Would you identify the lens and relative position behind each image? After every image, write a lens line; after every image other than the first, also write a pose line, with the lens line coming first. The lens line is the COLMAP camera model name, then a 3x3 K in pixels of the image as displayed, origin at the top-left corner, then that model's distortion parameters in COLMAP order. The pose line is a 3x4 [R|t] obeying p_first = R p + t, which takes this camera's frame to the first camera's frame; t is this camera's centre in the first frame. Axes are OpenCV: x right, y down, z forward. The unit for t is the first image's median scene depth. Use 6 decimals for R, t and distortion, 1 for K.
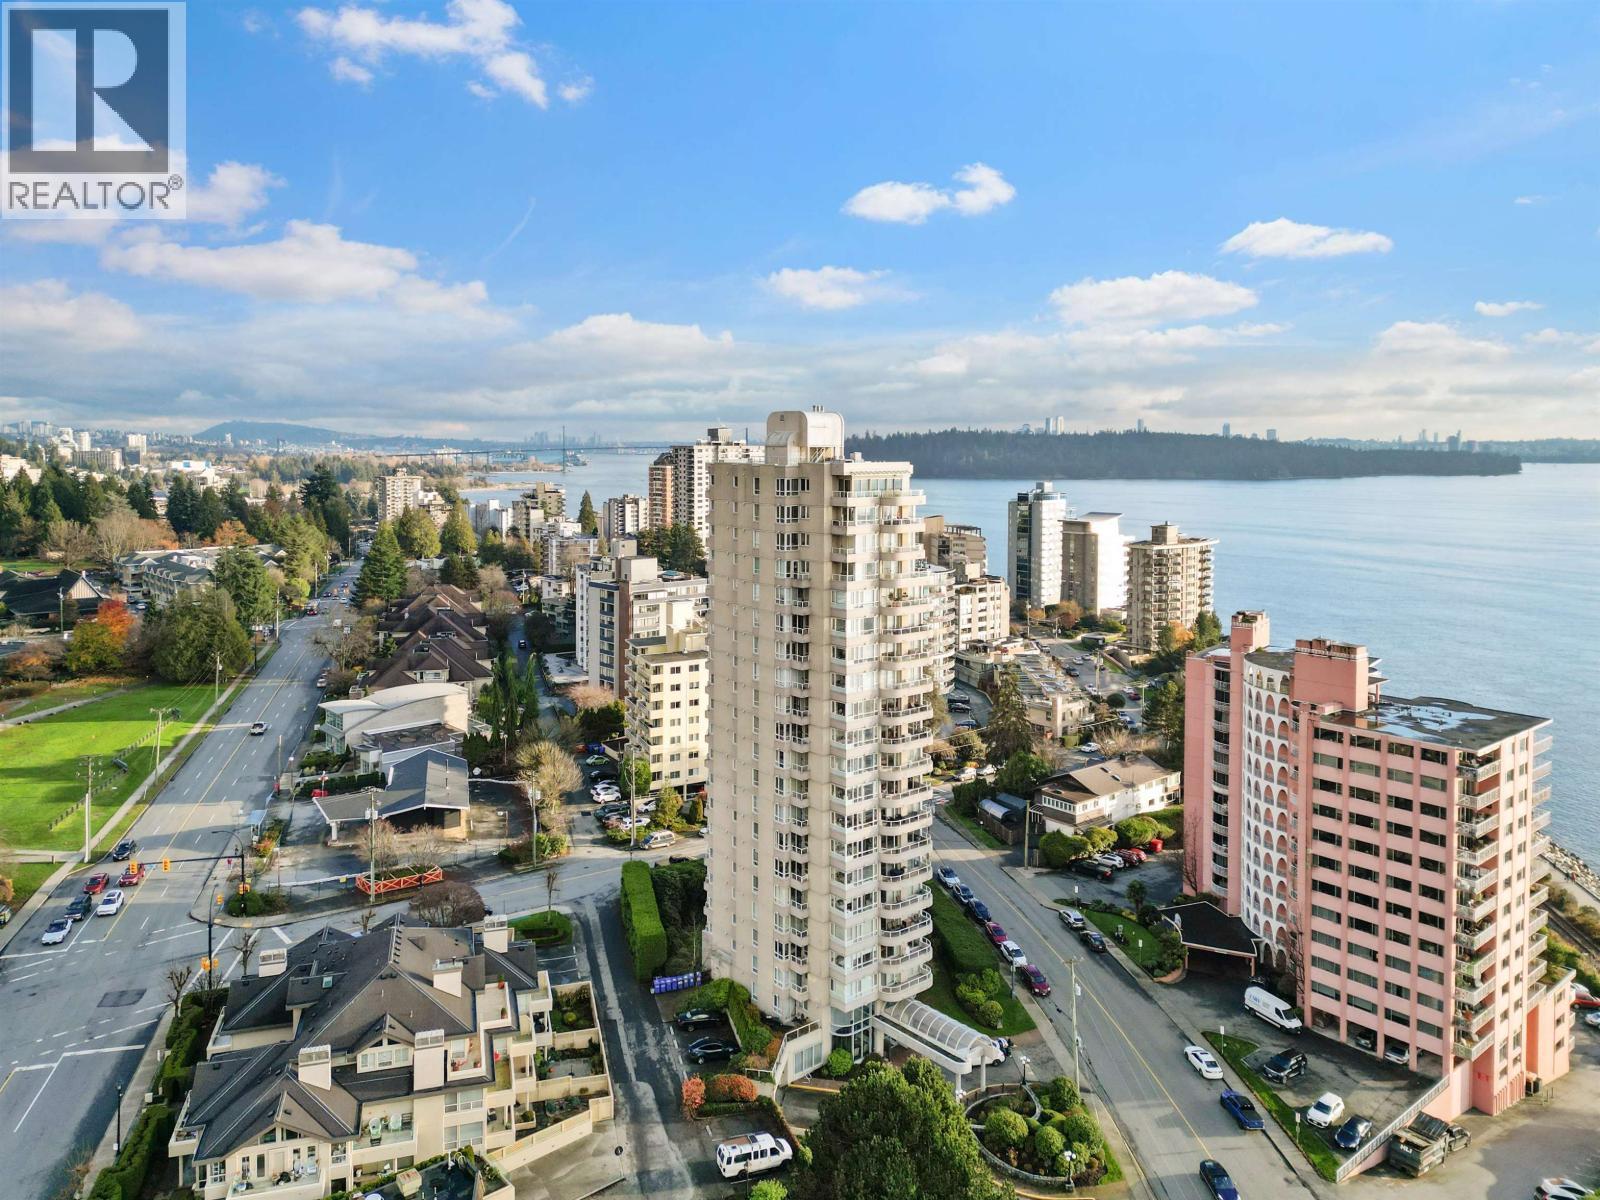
lens RADIAL K [[1088.7, 0, 800.0], [0, 1088.7, 600.0], [0, 0, 1]] dist [-0.001585, 0.000258]
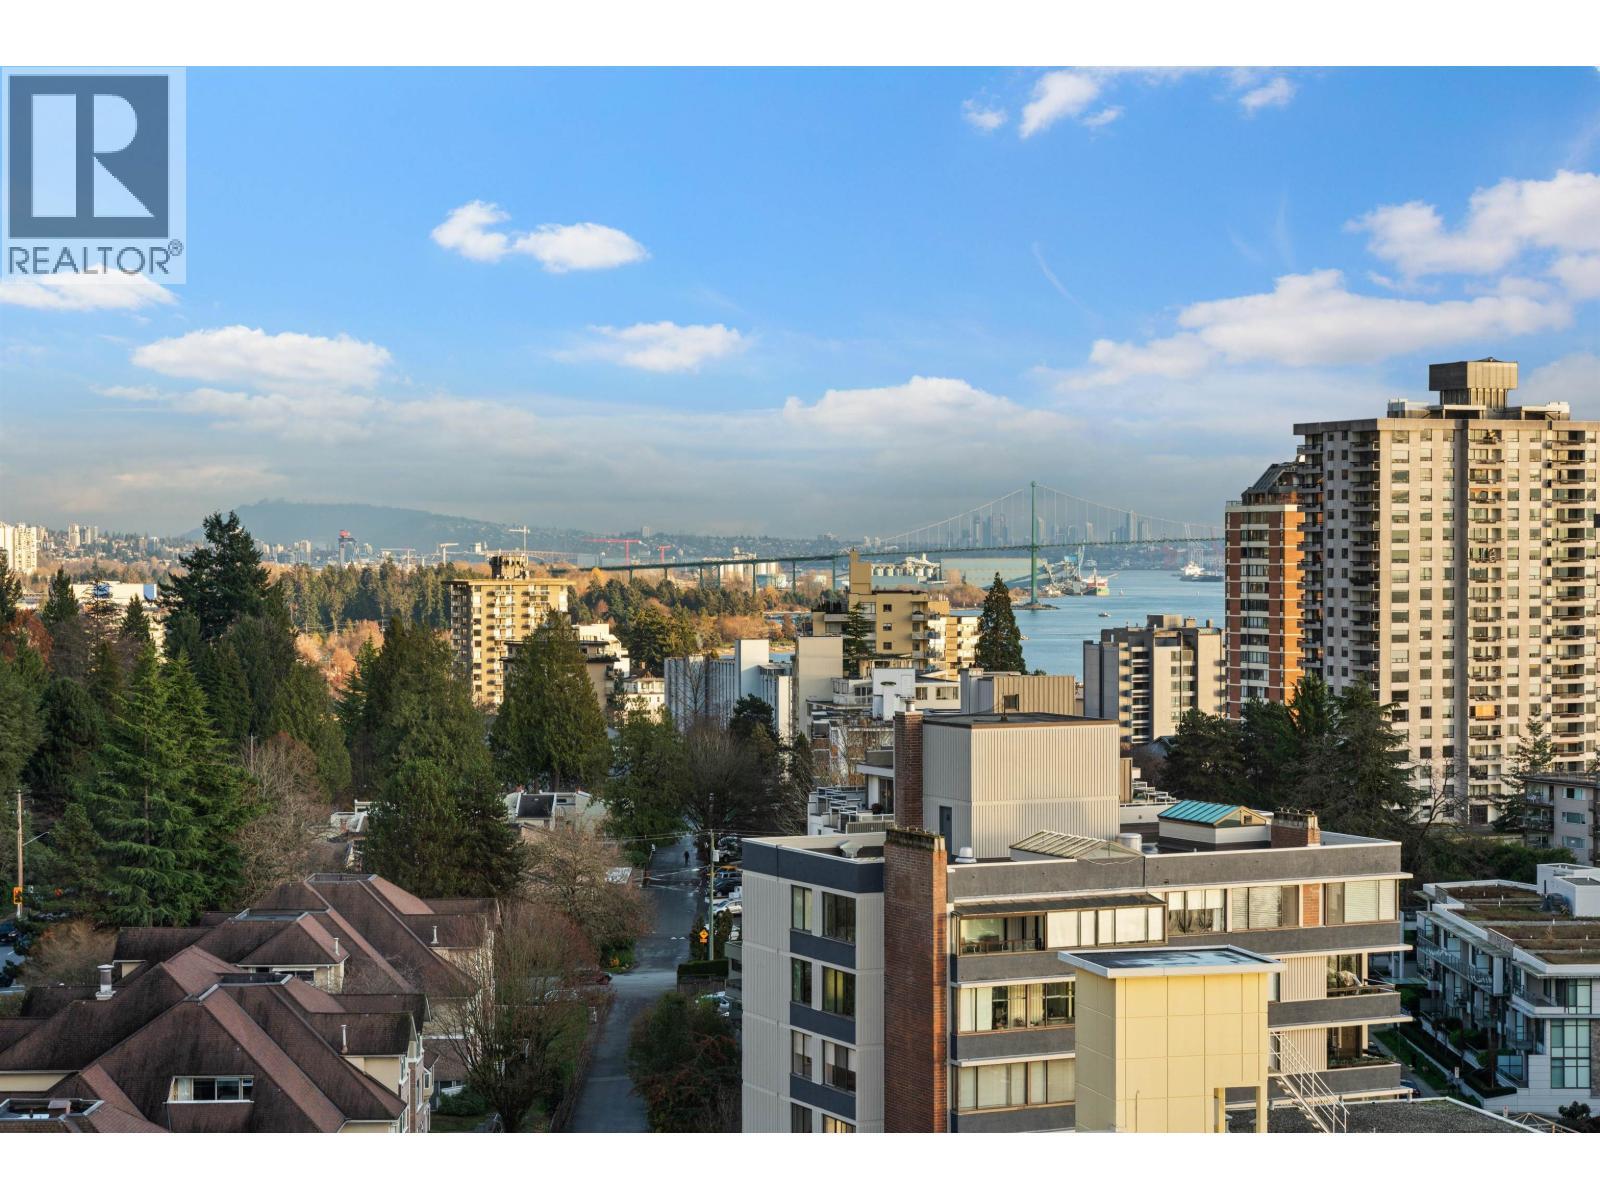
lens RADIAL K [[3280.1, 0, 800.0], [0, 3280.1, 600.0], [0, 0, 1]] dist [0.266042, -0.105746]
pose [[0.962875, -0.002322, -0.269939, -0.010143], [-0.027427, 0.993947, -0.106383, 0.000337], [0.268552, 0.109837, 0.956982, 0.136331]]
